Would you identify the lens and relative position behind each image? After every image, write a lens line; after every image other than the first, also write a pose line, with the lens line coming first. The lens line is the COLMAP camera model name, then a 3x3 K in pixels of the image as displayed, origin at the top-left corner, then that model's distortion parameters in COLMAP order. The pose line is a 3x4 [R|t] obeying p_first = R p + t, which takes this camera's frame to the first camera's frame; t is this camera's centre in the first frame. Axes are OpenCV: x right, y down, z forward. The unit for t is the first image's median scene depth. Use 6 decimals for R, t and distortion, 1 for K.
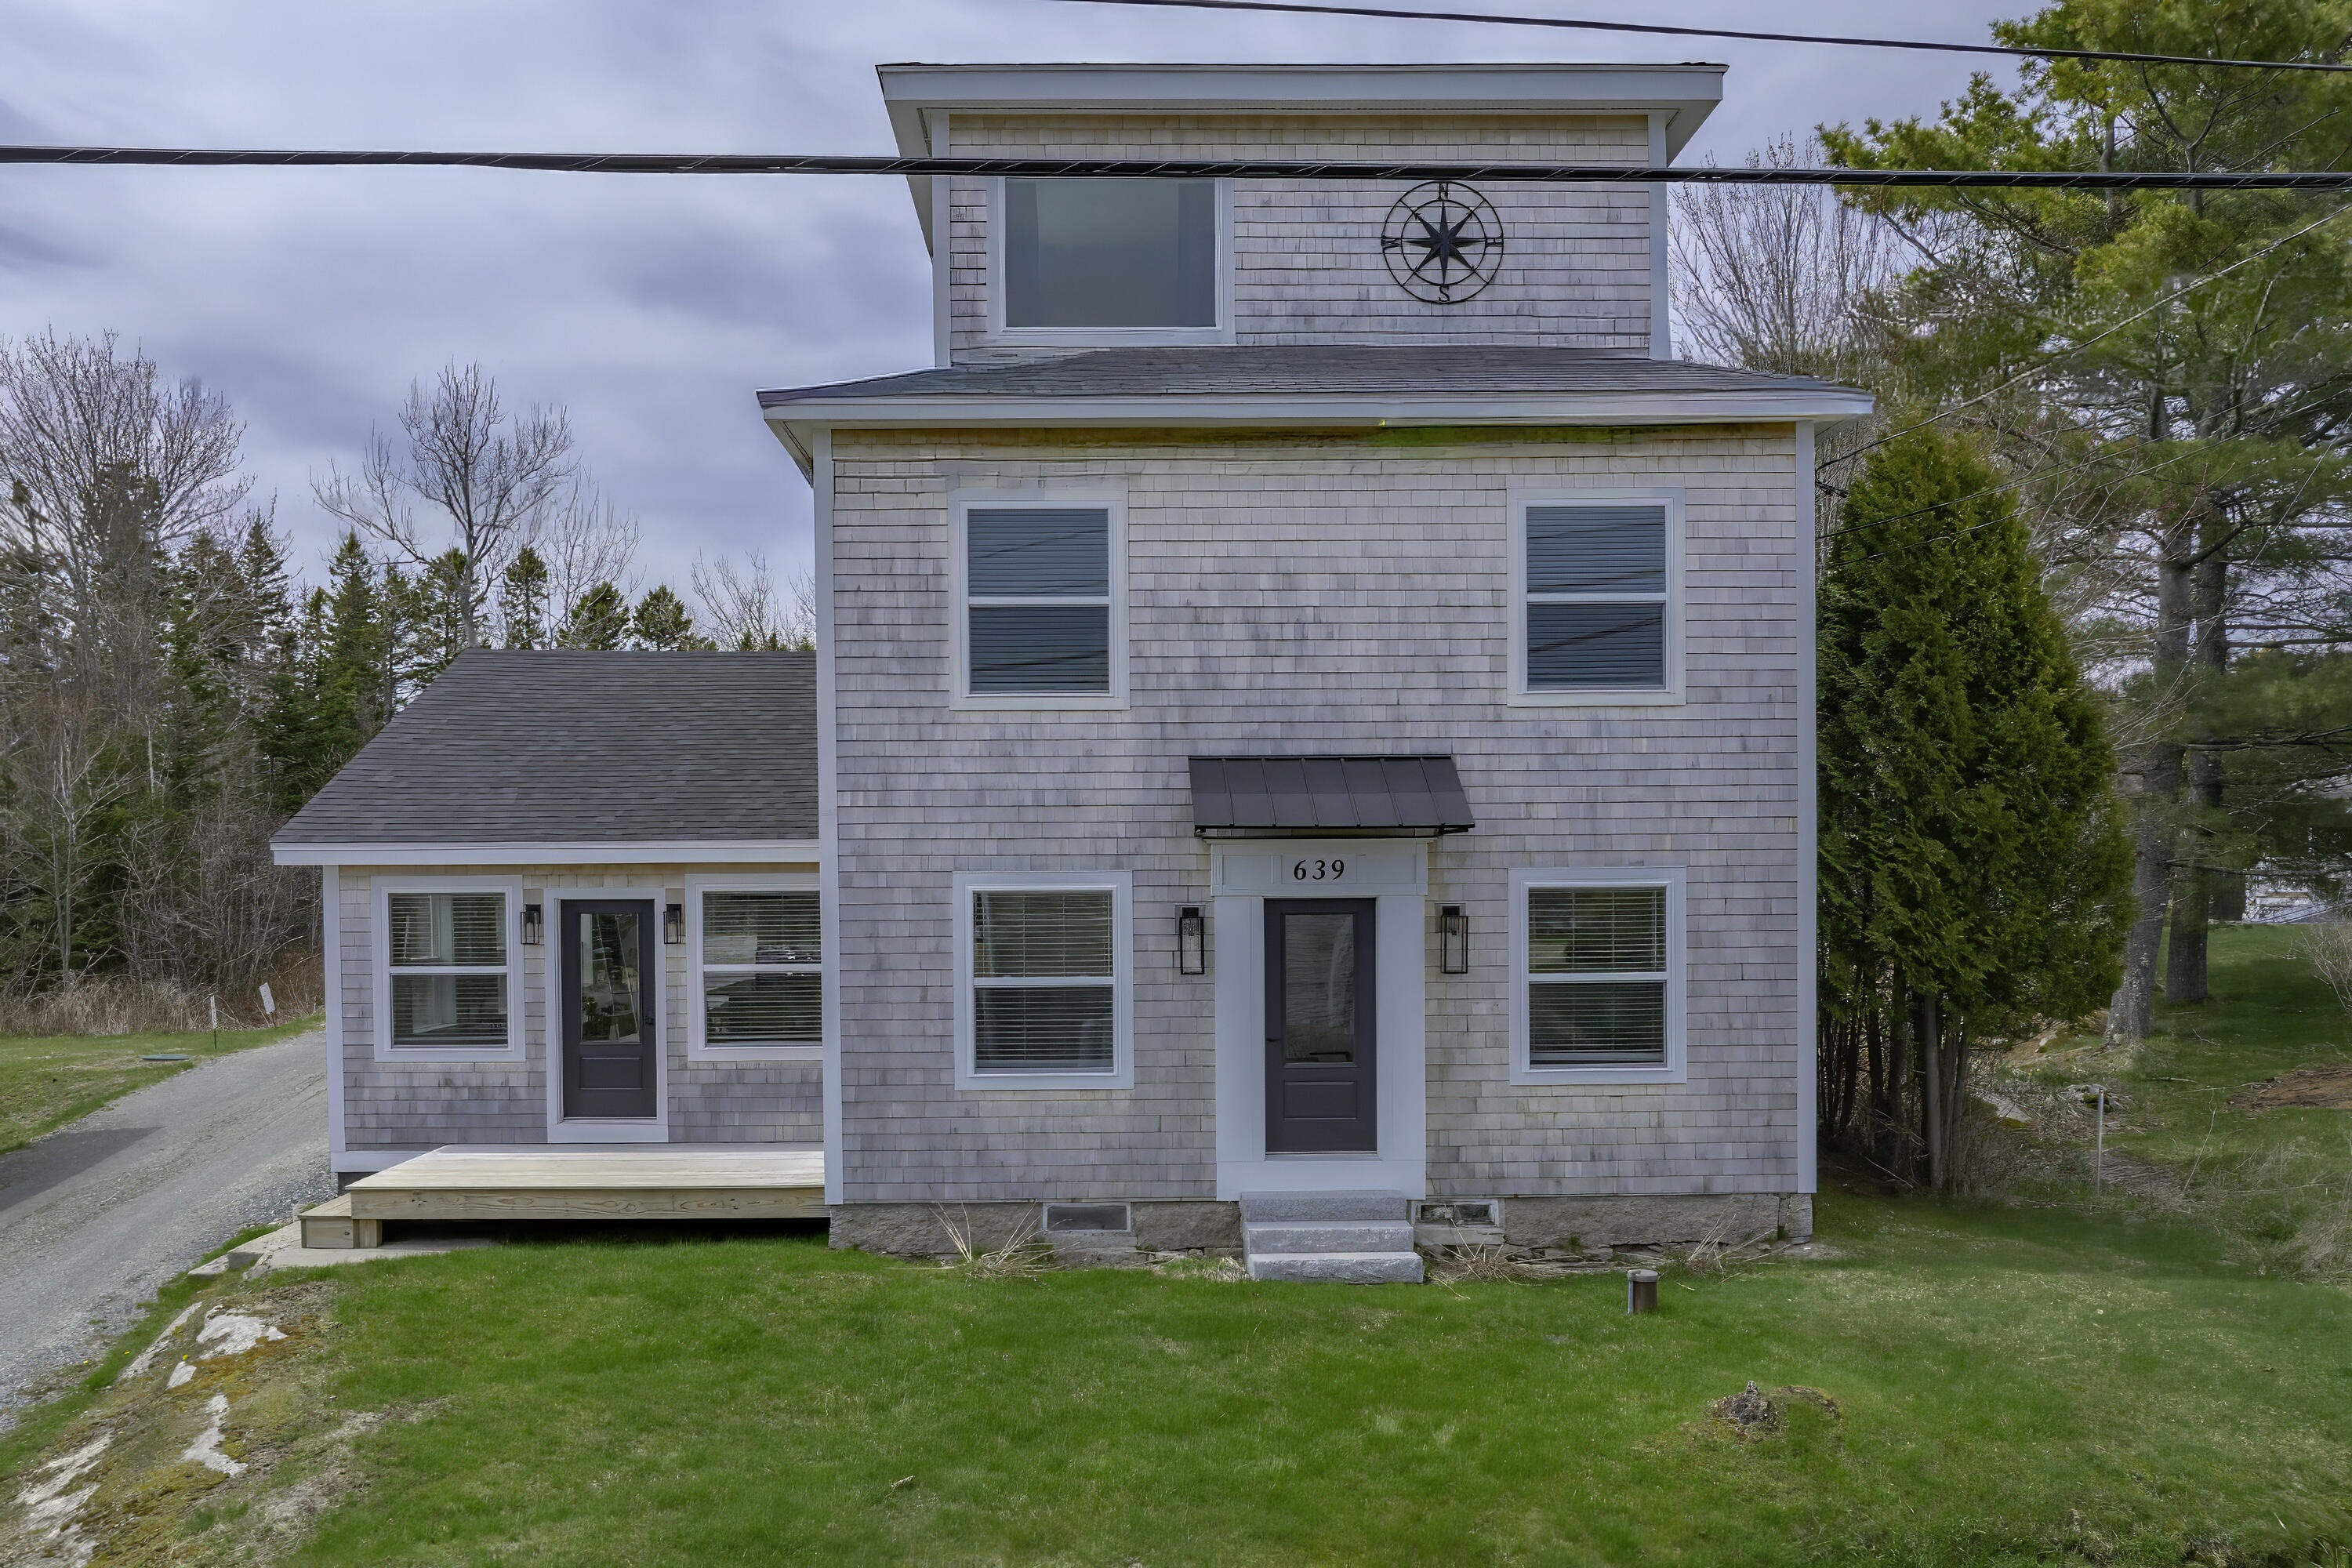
lens RADIAL K [[1658.4, 0, 892.1], [0, 1658.4, 941.3], [0, 0, 1]] dist [-0.035608, -0.006809]
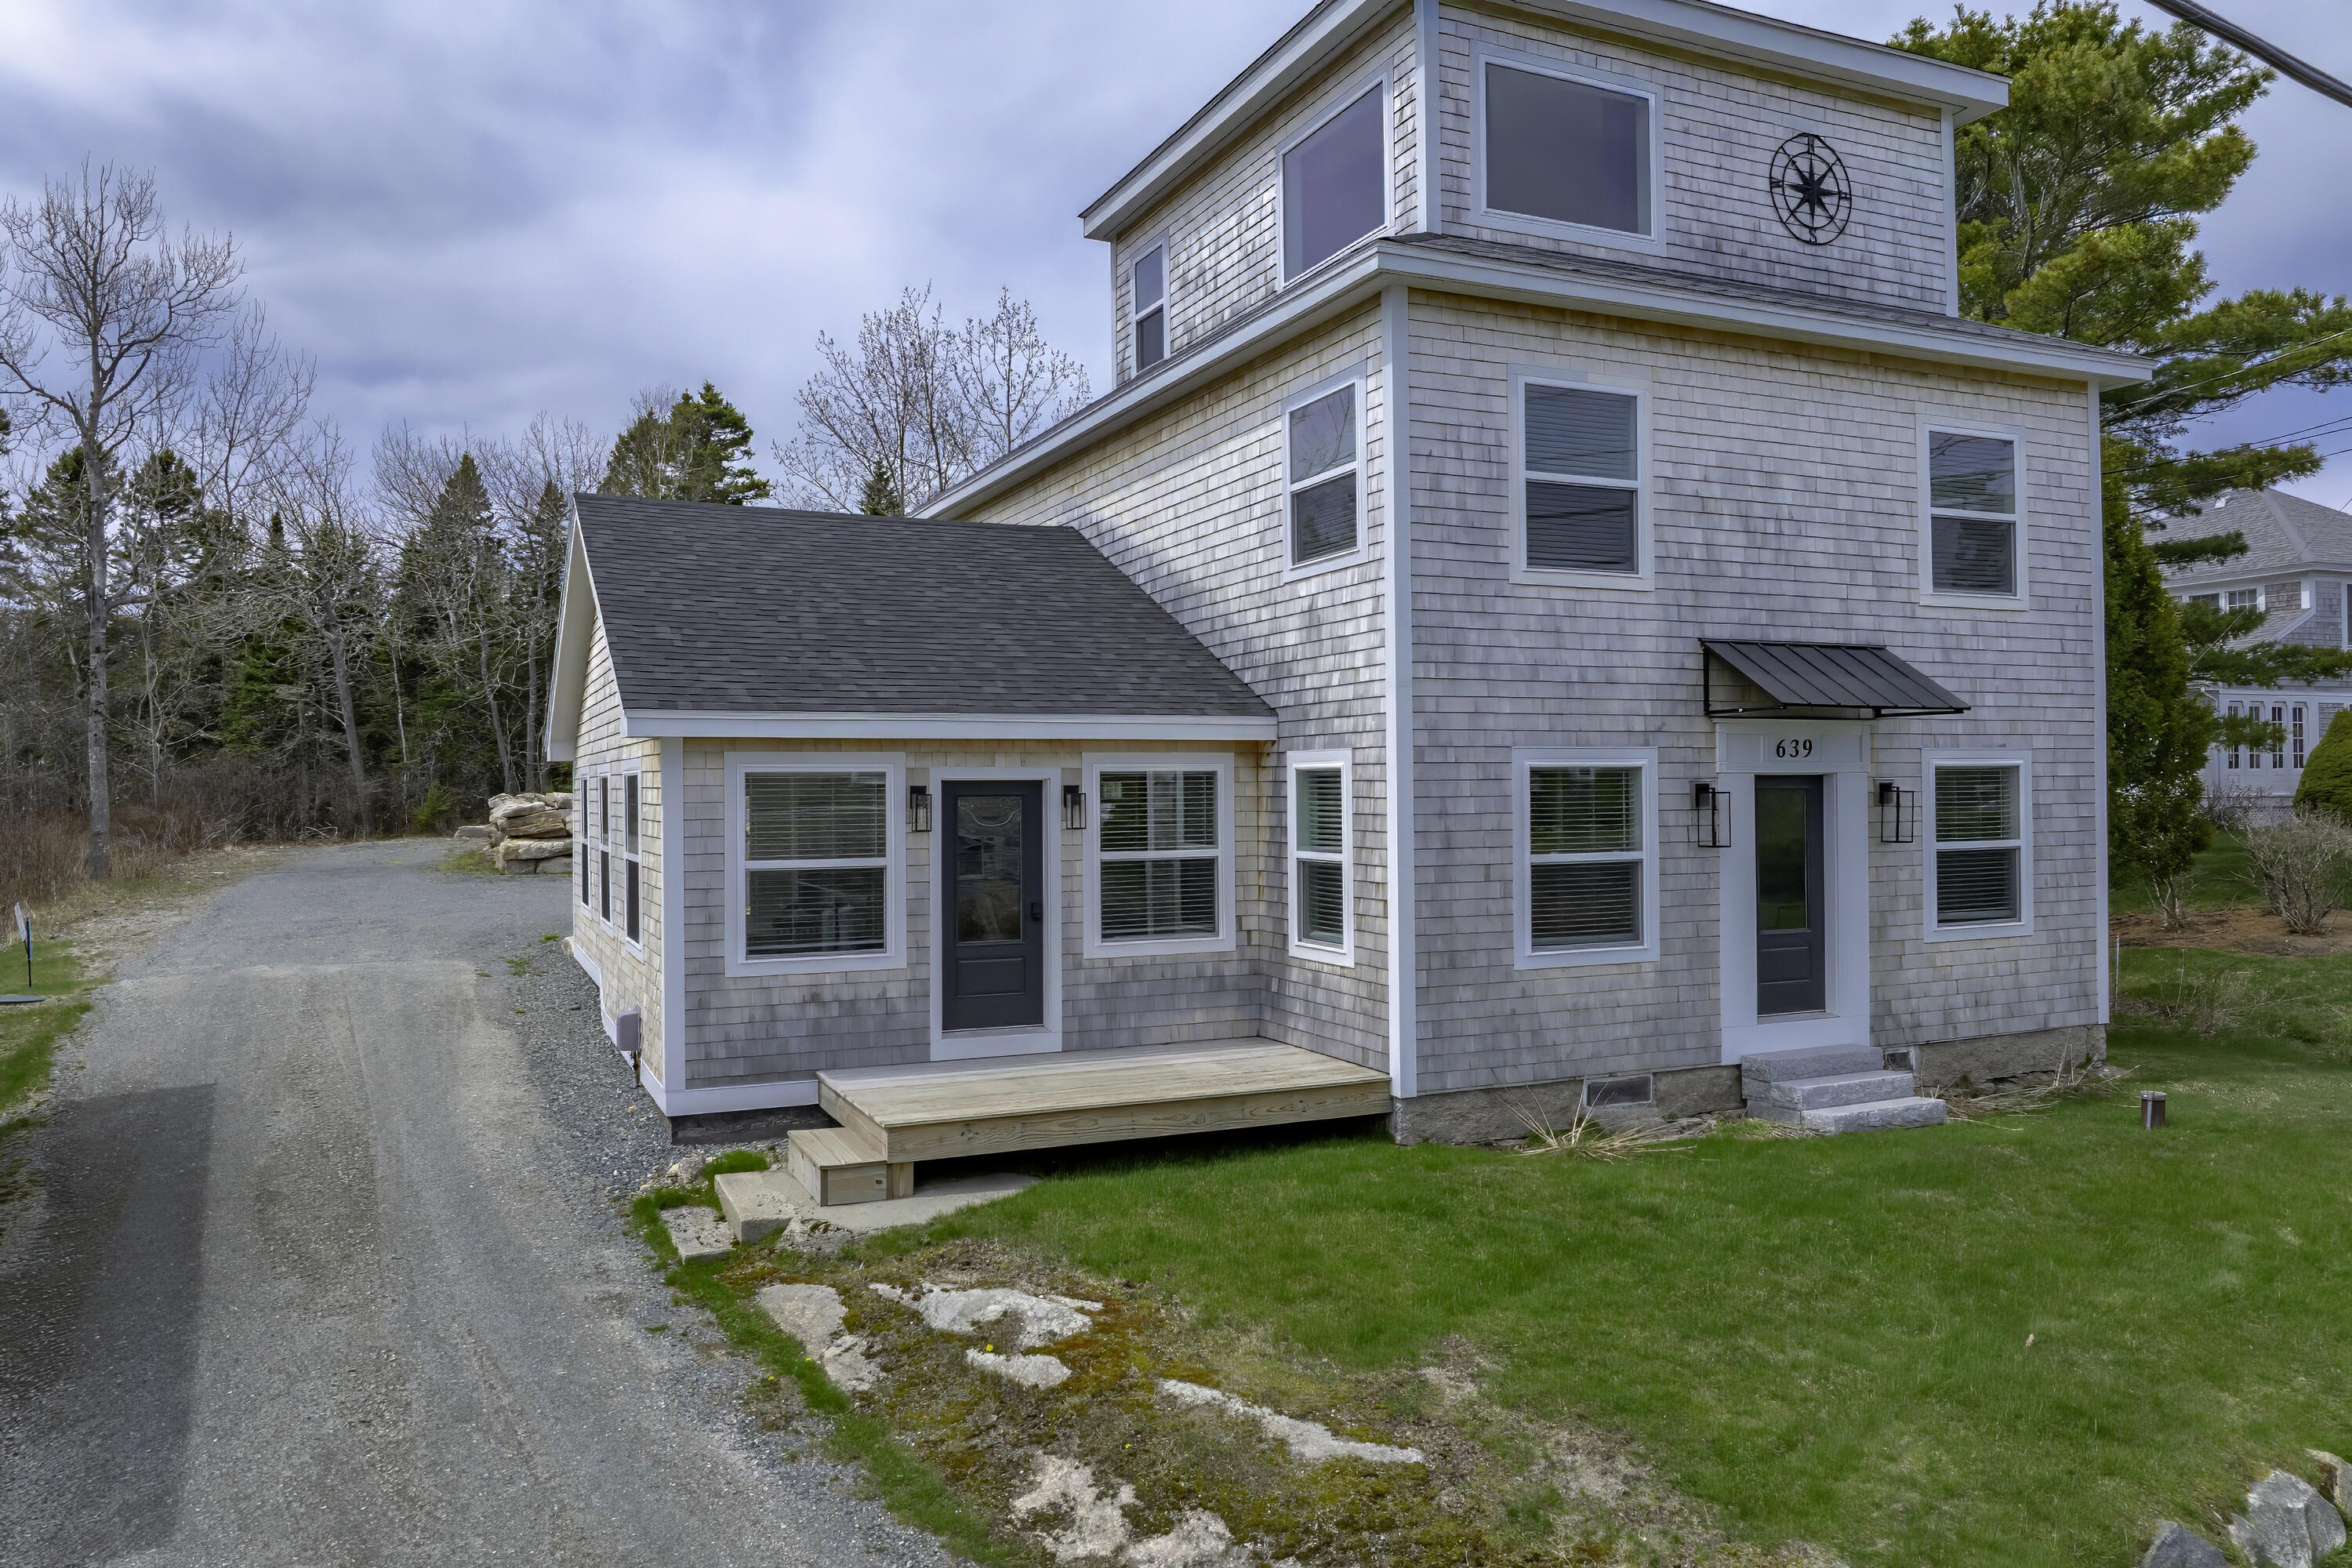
lens RADIAL K [[1658.4, 0, 1169.2], [0, 1658.4, 765.9], [0, 0, 1]] dist [-0.035608, -0.006809]
pose [[0.910582, 0.005185, 0.413297, -0.551784], [0.014834, 0.998867, -0.045212, 0.010535], [-0.413063, 0.047300, 0.909473, 0.191694]]
